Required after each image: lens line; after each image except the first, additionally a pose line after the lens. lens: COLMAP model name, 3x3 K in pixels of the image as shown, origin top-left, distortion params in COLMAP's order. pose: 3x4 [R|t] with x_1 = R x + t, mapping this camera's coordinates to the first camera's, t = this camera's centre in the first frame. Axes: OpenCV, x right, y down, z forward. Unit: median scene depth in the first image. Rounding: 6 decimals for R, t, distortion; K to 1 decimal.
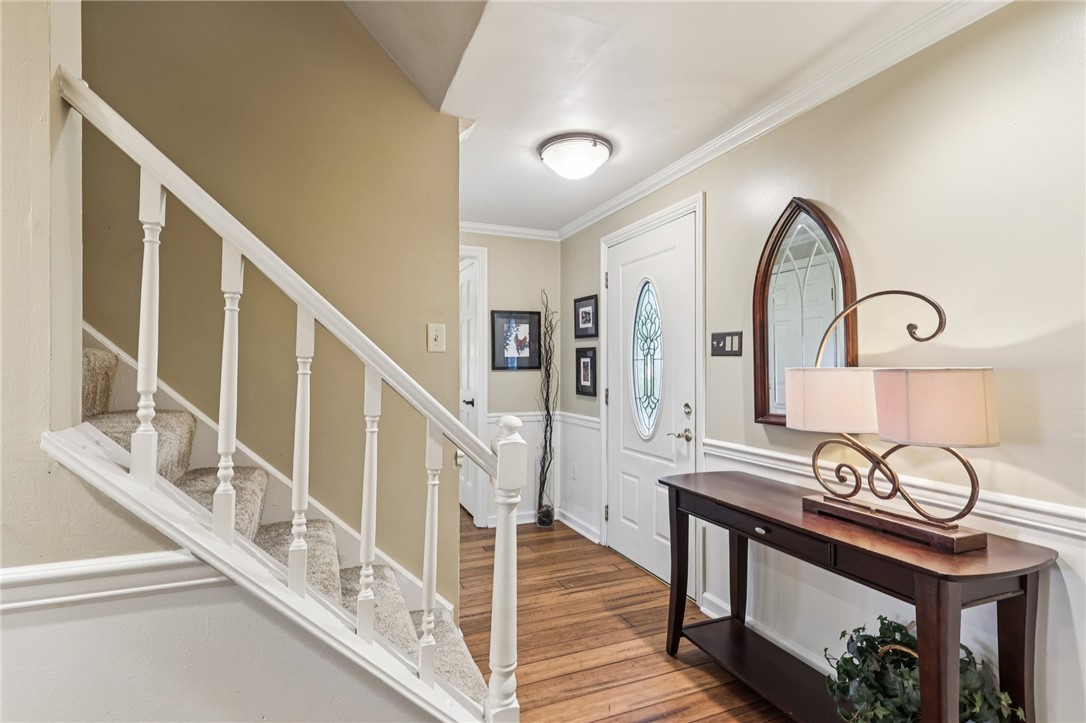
lens RADIAL K [[527.1, 0, 542.5], [0, 527.1, 368.8], [0, 0, 1]] dist [-0.002633, 0.001016]
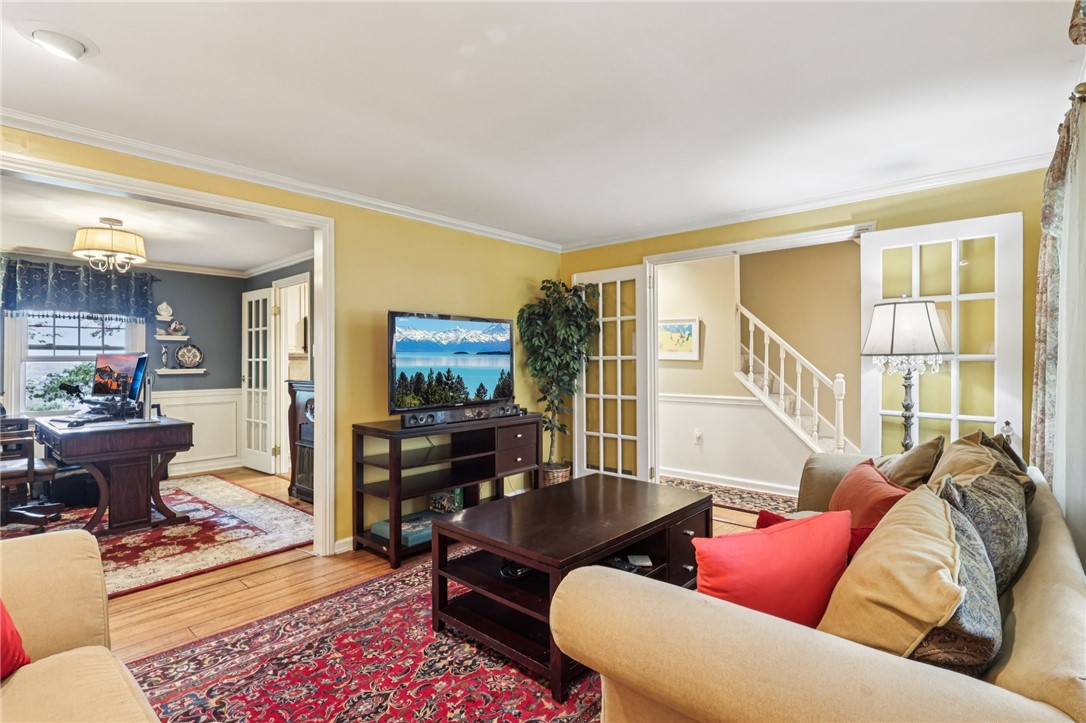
lens RADIAL K [[527.1, 0, 541.5], [0, 527.1, 350.6], [0, 0, 1]] dist [-0.002633, 0.001016]
pose [[0.402367, -0.016872, -0.915323, 2.870553], [0.016926, 0.999796, -0.010988, -0.074575], [0.915322, -0.011072, 0.402571, -2.681689]]
